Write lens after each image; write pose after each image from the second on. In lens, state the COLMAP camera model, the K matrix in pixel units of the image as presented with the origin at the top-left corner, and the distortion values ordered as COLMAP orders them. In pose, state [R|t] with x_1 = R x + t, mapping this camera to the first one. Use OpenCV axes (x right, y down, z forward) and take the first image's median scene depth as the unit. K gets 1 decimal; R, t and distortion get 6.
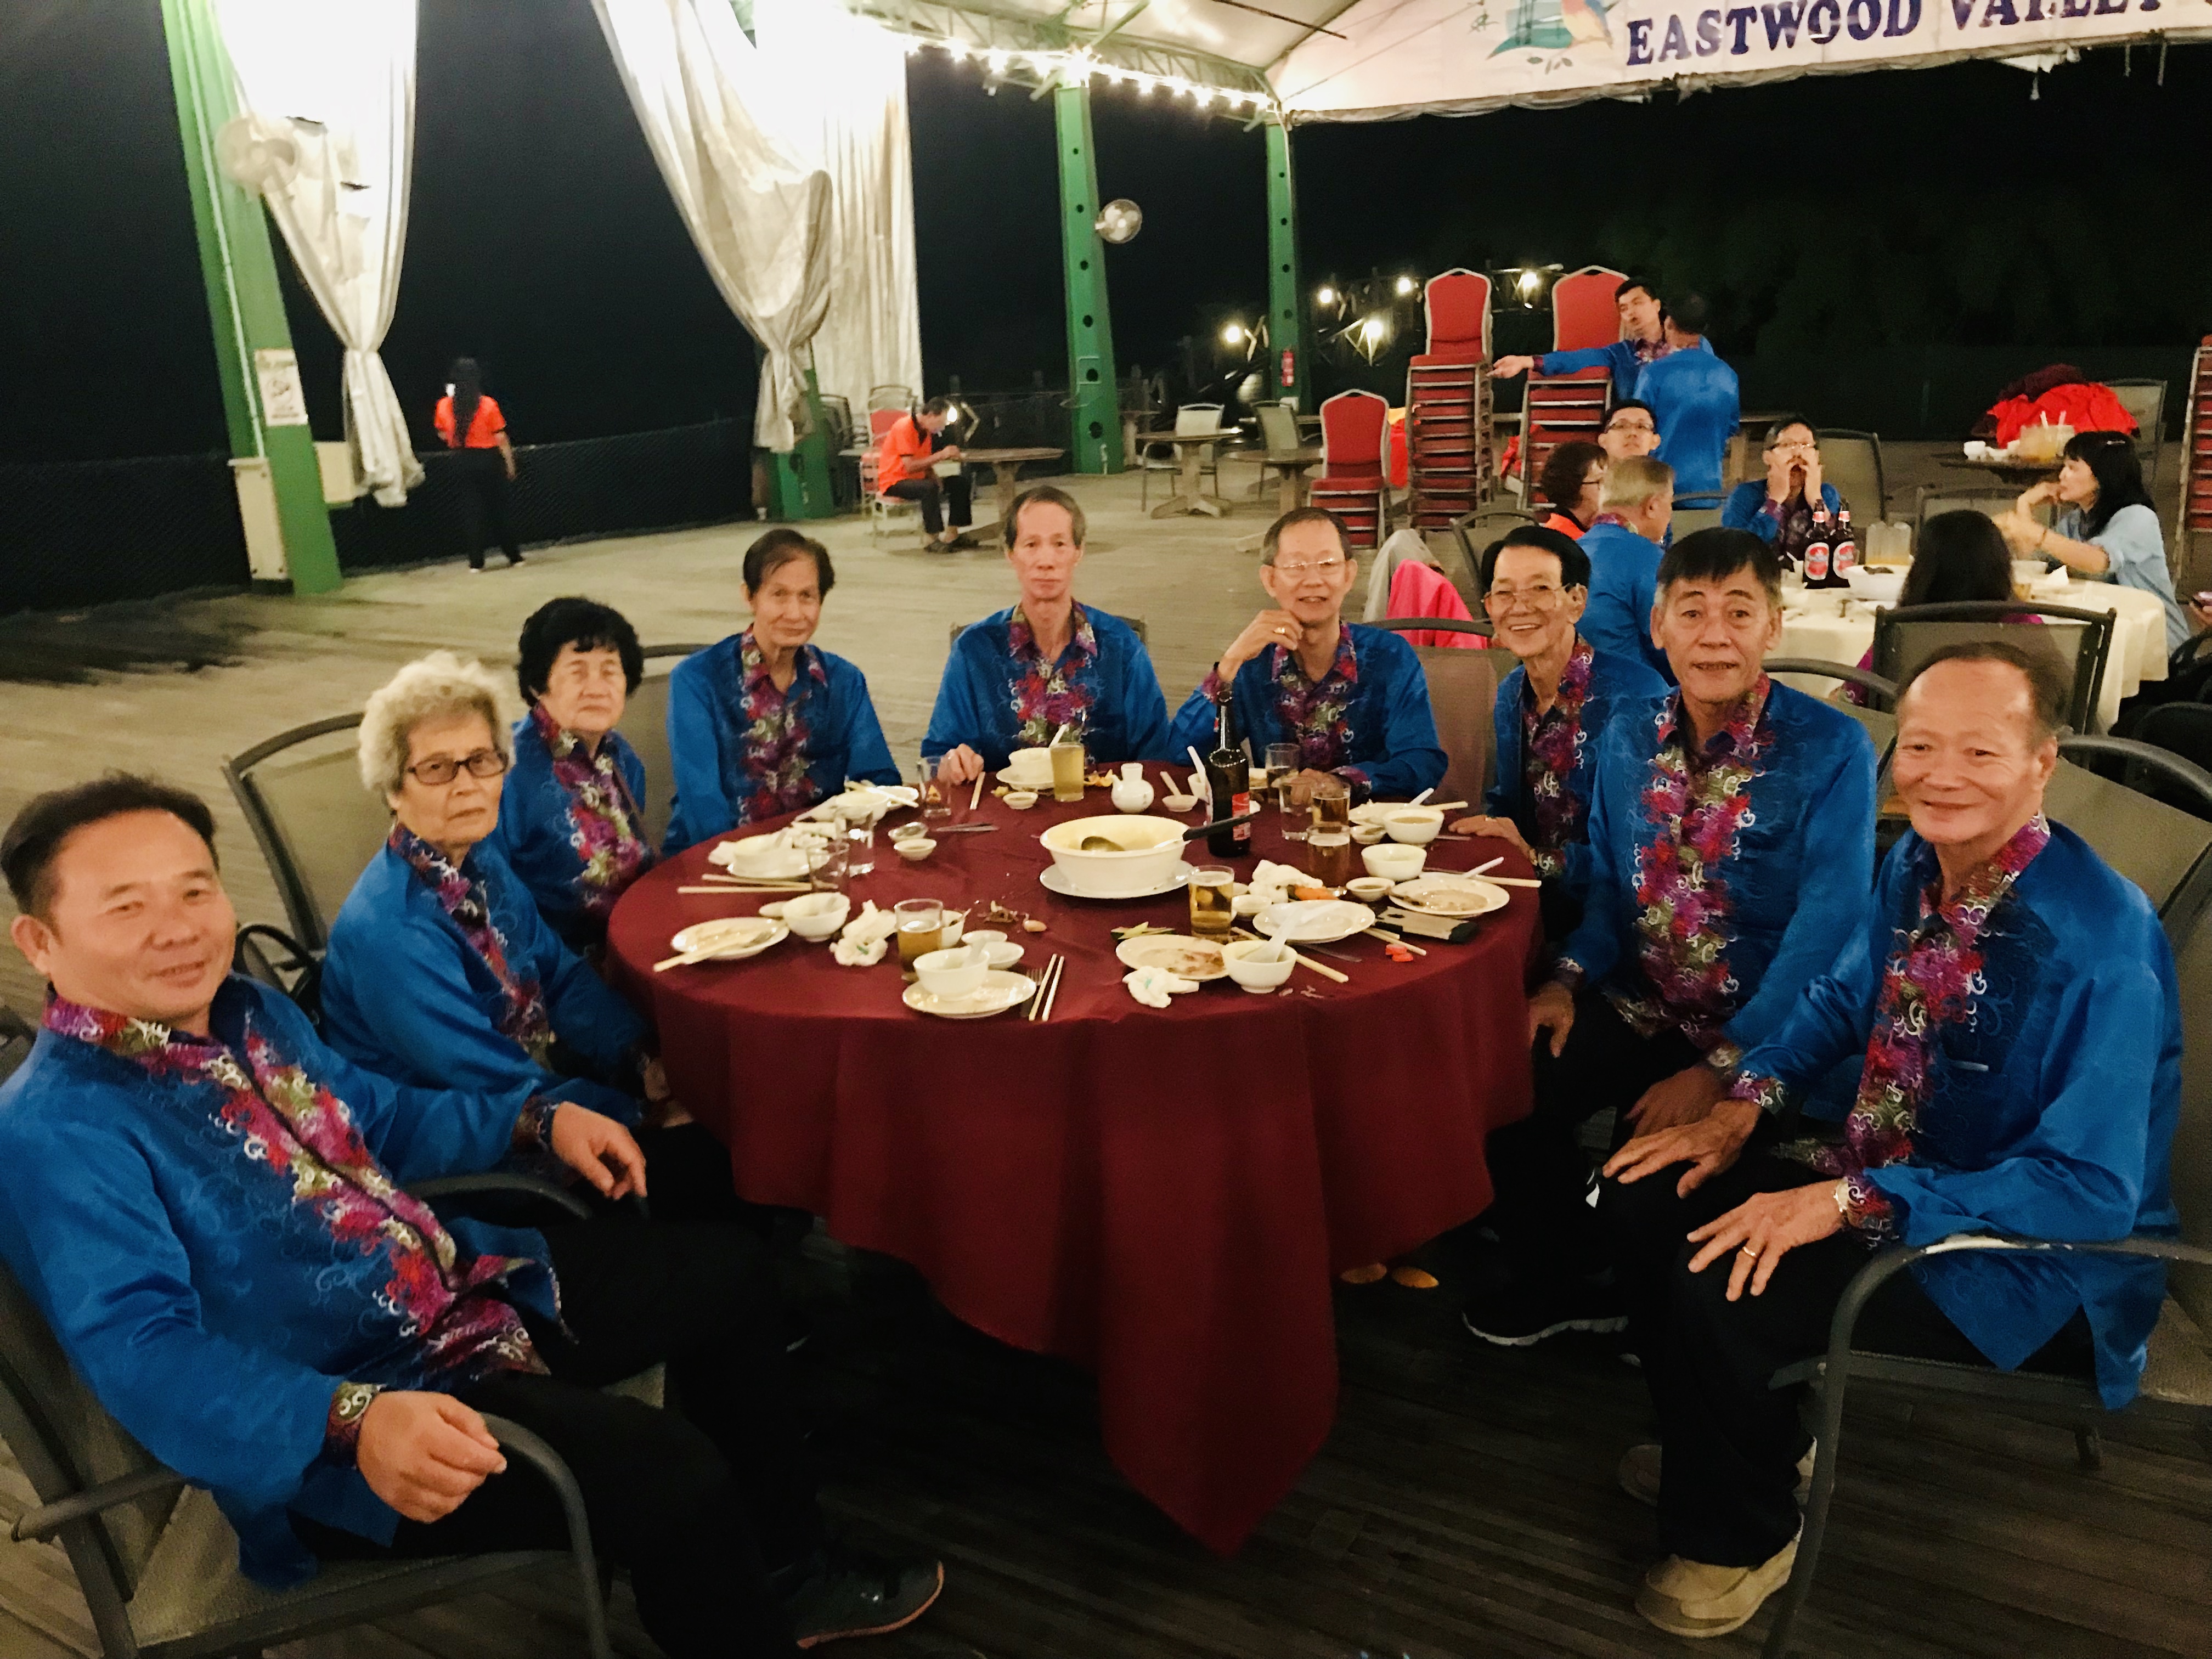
lens RADIAL K [[1820.4, 0, 1078.9], [0, 1820.4, 829.1], [0, 0, 1]] dist [0.006759, 0.002267]
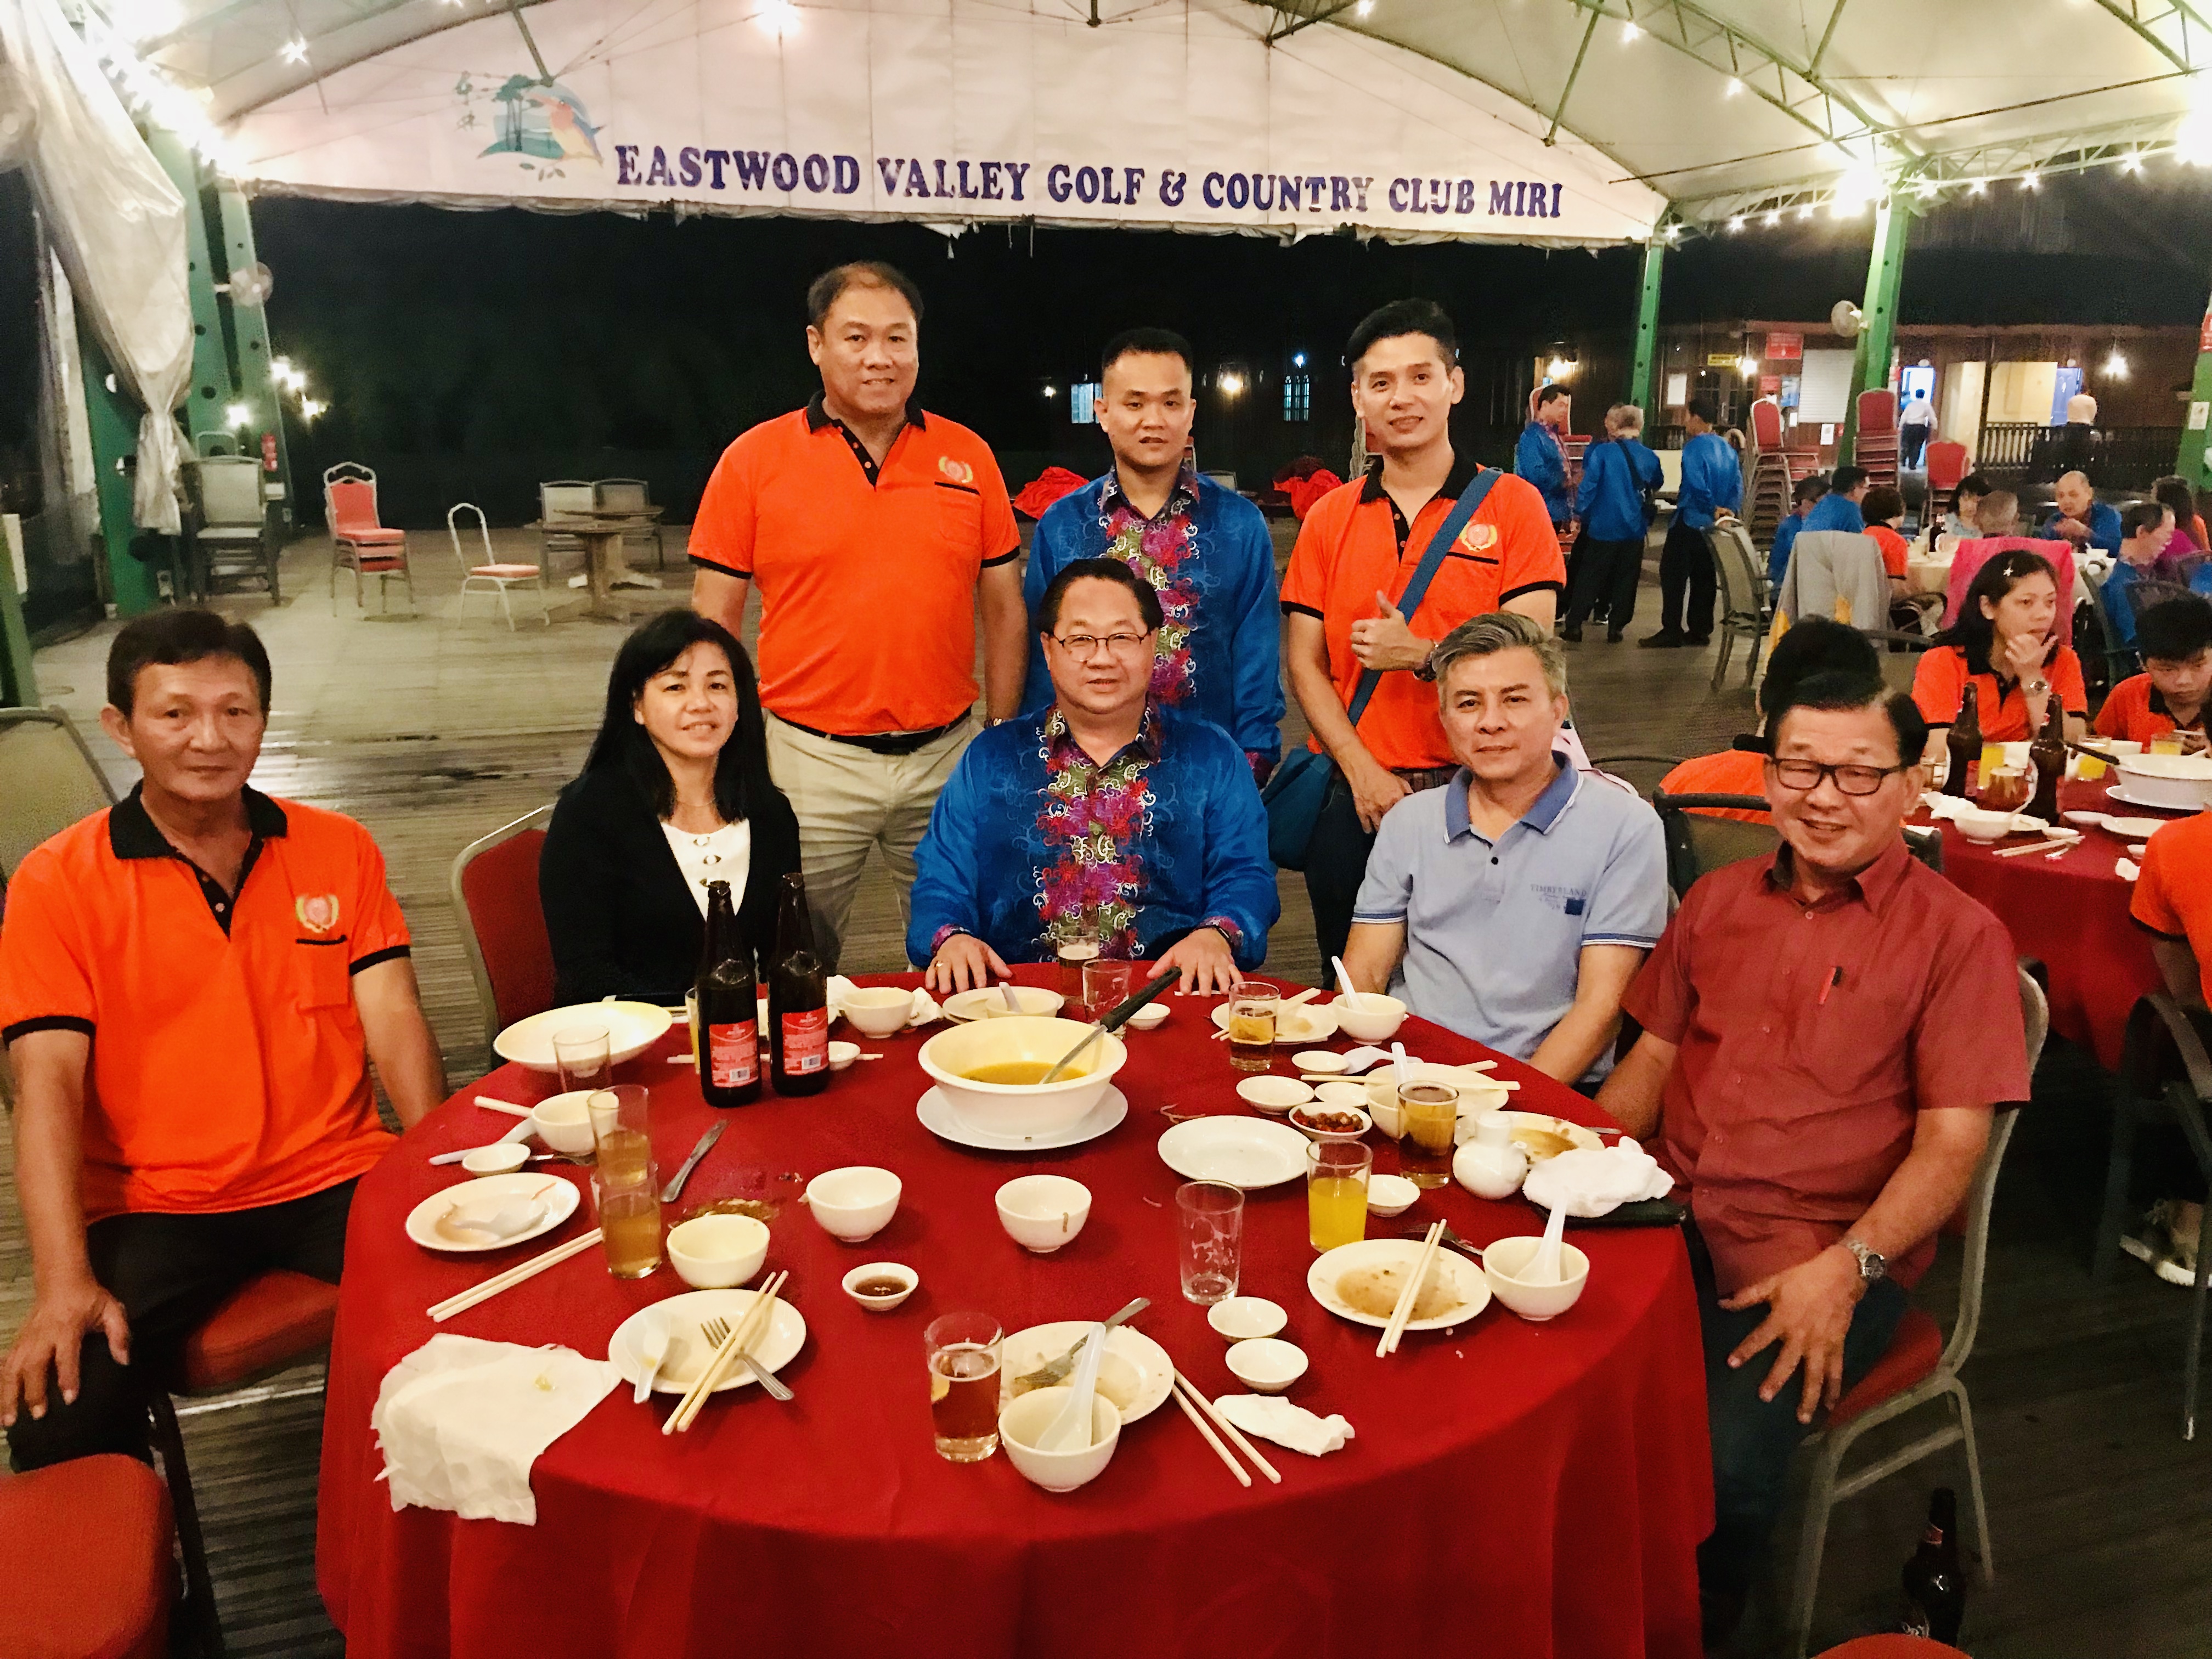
lens RADIAL K [[1820.4, 0, 1103.5], [0, 1820.4, 826.1], [0, 0, 1]] dist [0.006759, 0.002267]
pose [[0.638305, -0.133531, 0.758113, -0.440412], [0.176995, 0.983912, 0.024279, -0.018735], [-0.749159, 0.118685, 0.651671, 0.133620]]
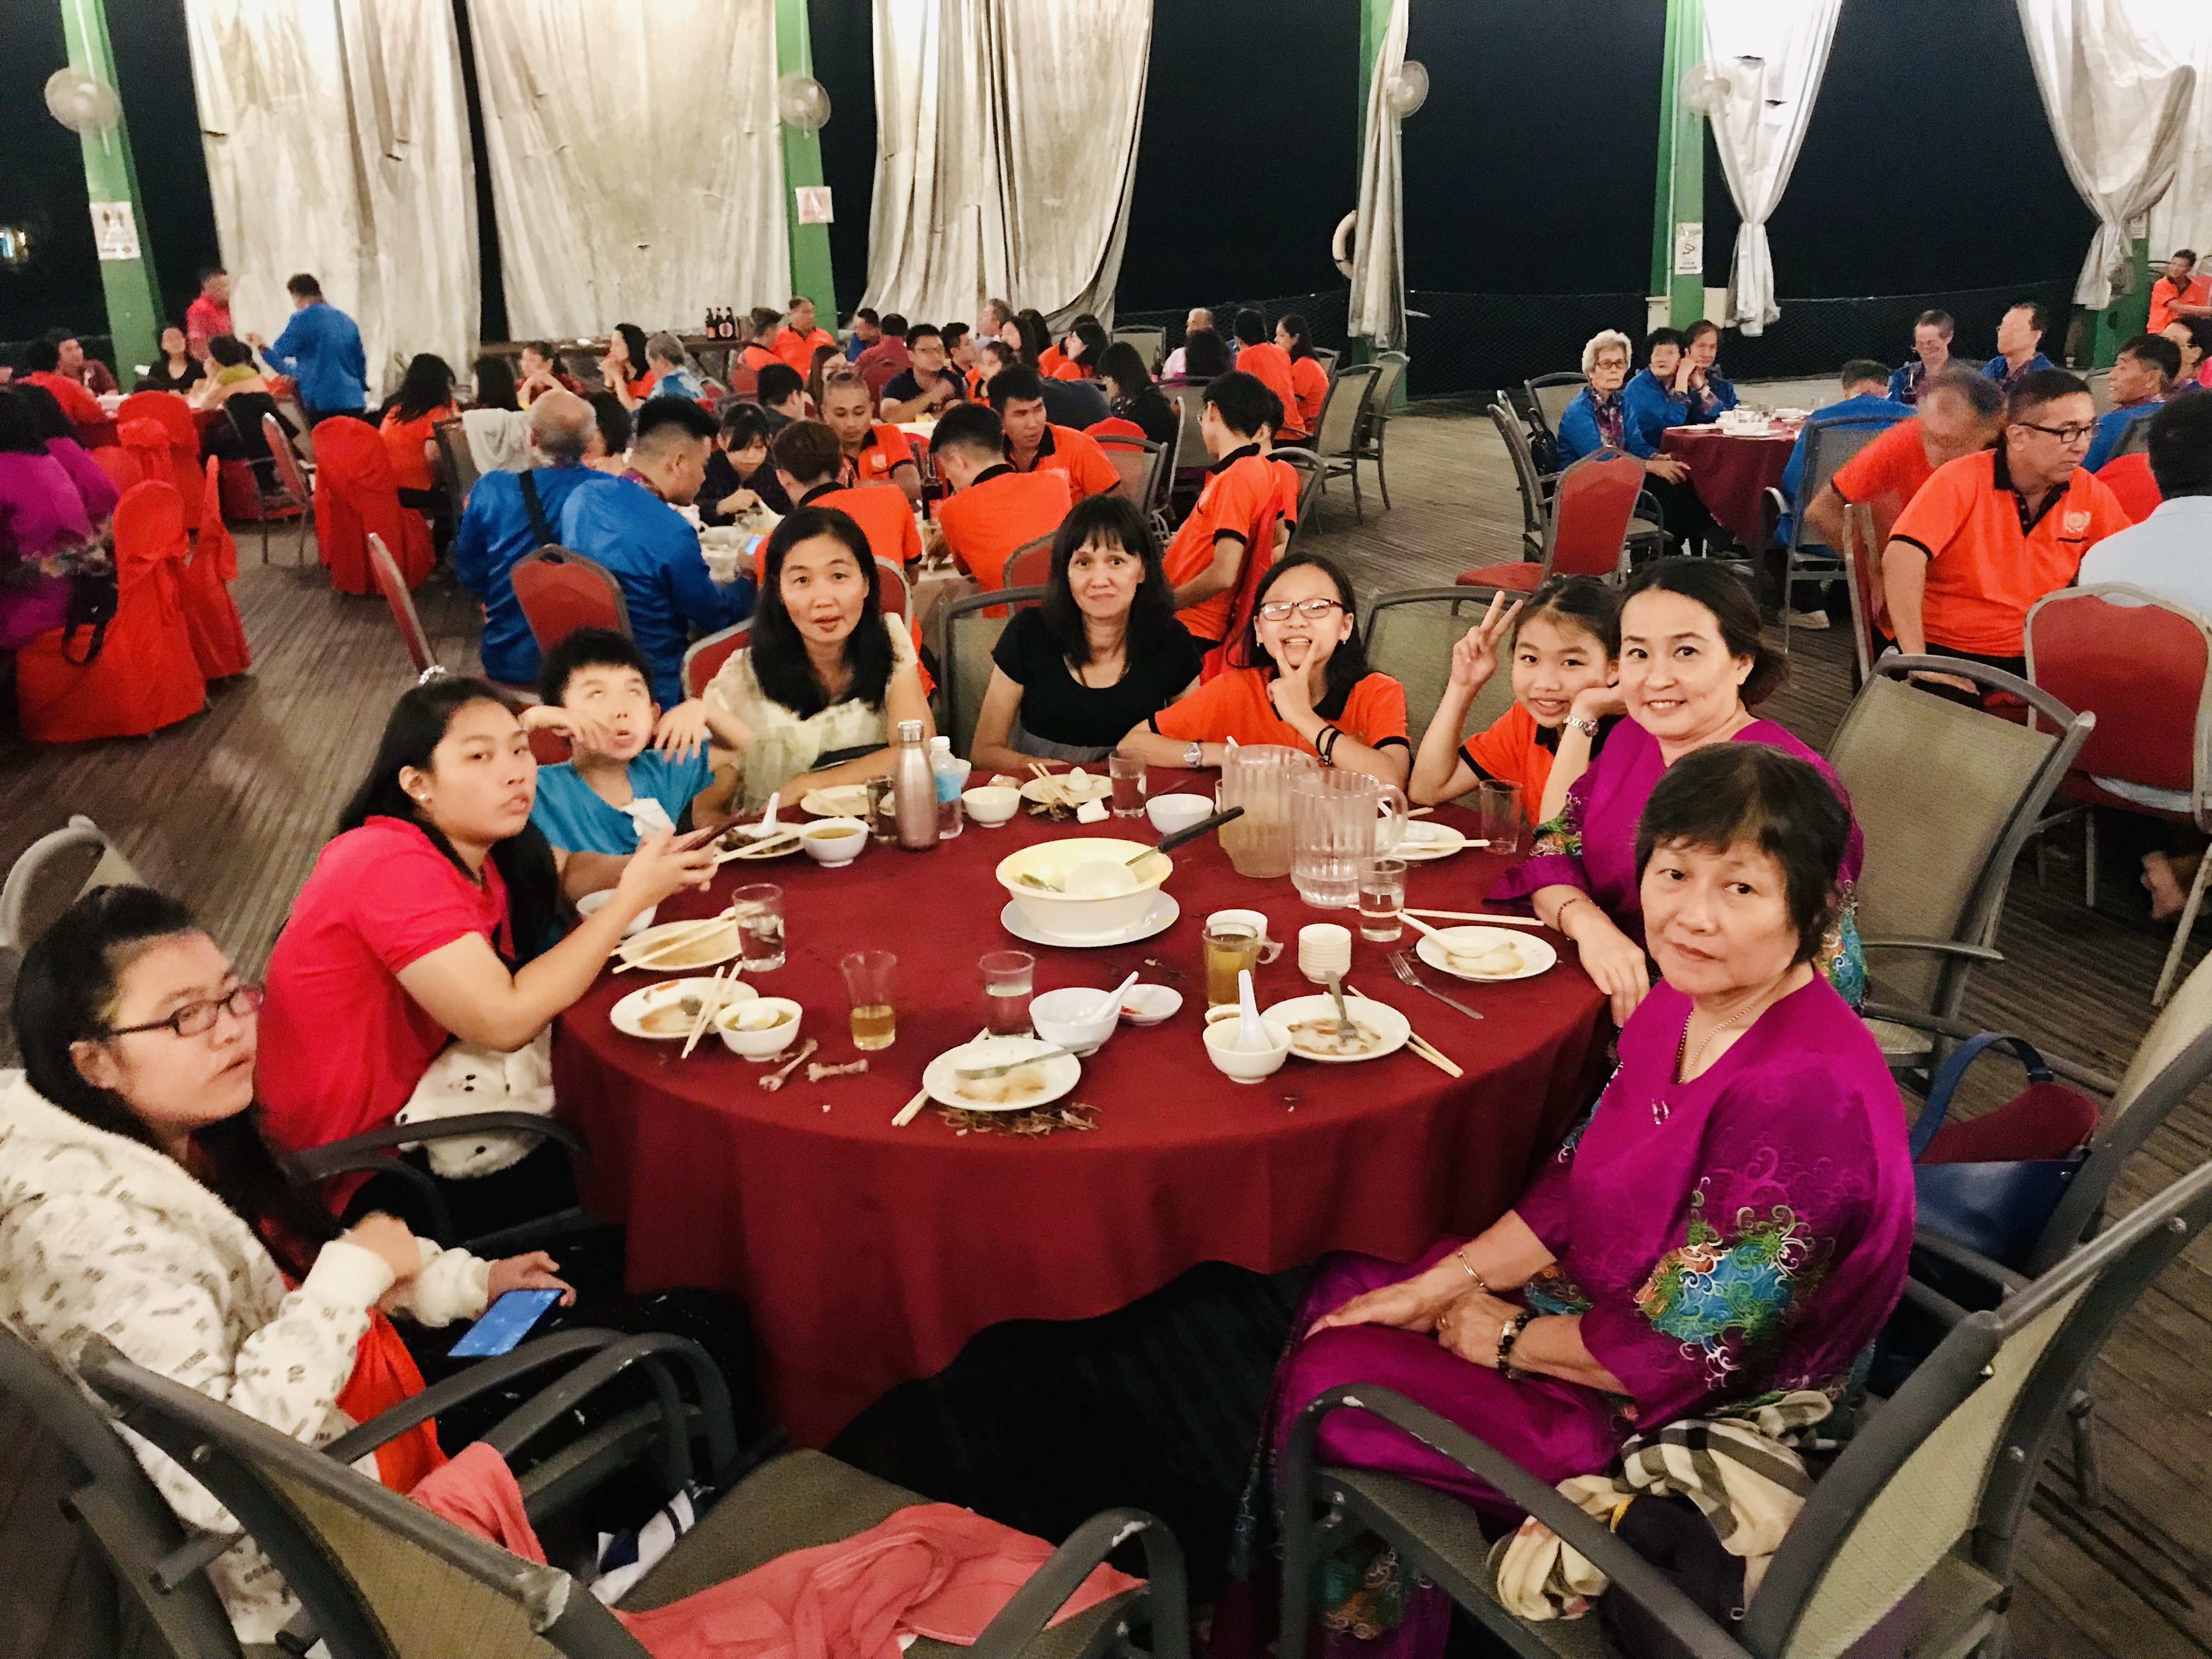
lens RADIAL K [[1820.4, 0, 1120.9], [0, 1820.4, 797.5], [0, 0, 1]] dist [0.006759, 0.002267]
pose [[0.743541, 0.204282, -0.636722, 0.151247], [-0.170610, 0.978634, 0.114747, 0.061054], [0.646559, 0.023312, 0.762508, -0.248523]]
